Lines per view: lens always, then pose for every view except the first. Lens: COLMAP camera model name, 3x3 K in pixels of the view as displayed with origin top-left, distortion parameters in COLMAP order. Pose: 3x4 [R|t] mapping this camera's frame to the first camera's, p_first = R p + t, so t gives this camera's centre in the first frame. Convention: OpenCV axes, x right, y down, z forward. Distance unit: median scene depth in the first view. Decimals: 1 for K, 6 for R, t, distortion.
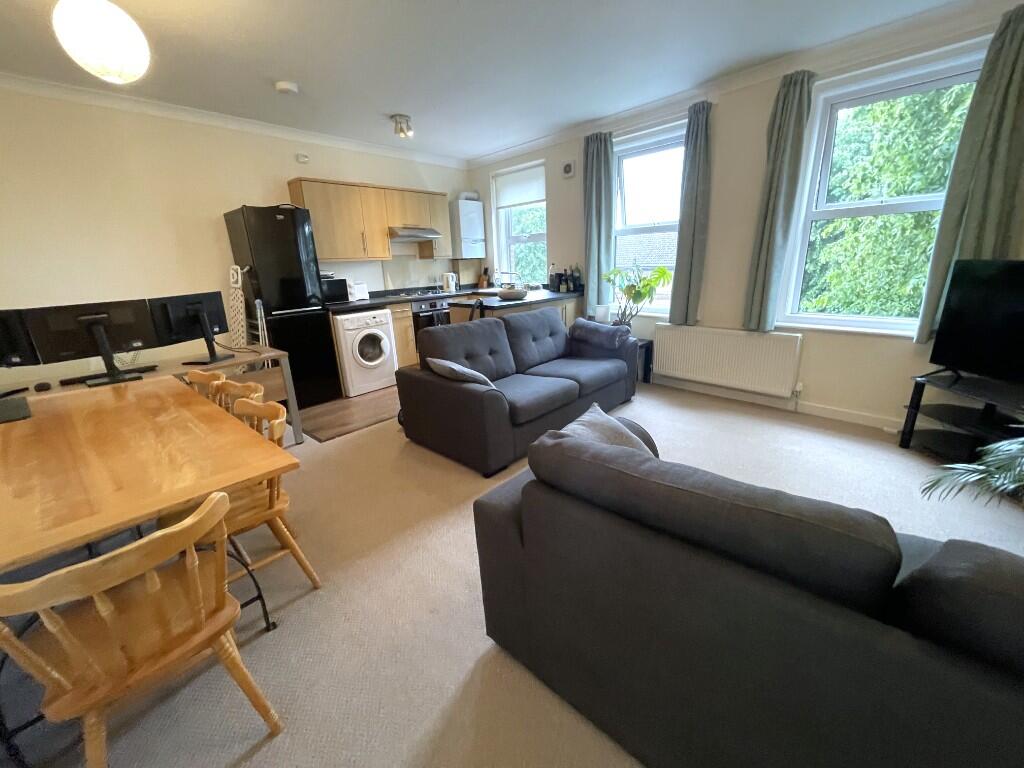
lens RADIAL K [[410.7, 0, 512.0], [0, 410.7, 384.0], [0, 0, 1]] dist [0.000215, 0.000274]
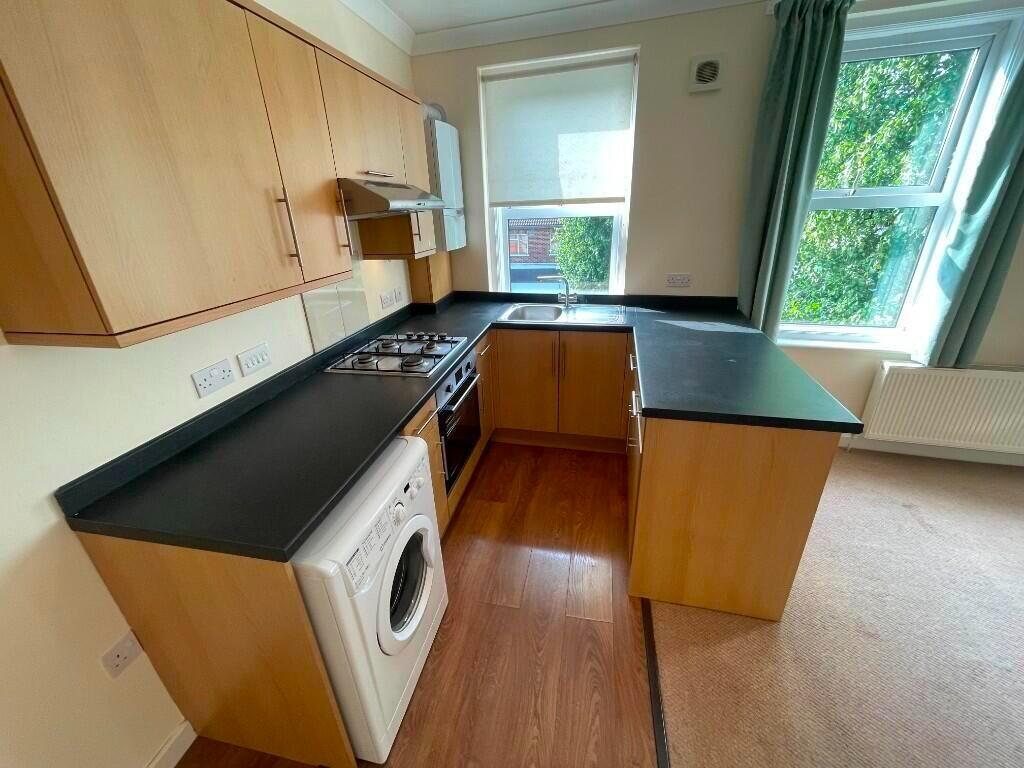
lens RADIAL K [[405.8, 0, 509.3], [0, 405.8, 378.8], [0, 0, 1]] dist [0.019047, 0.000045]
pose [[0.869140, -0.181662, 0.459994, -0.495828], [0.142835, 0.982664, 0.118196, -0.332637], [-0.473491, -0.037026, 0.880020, 0.874007]]
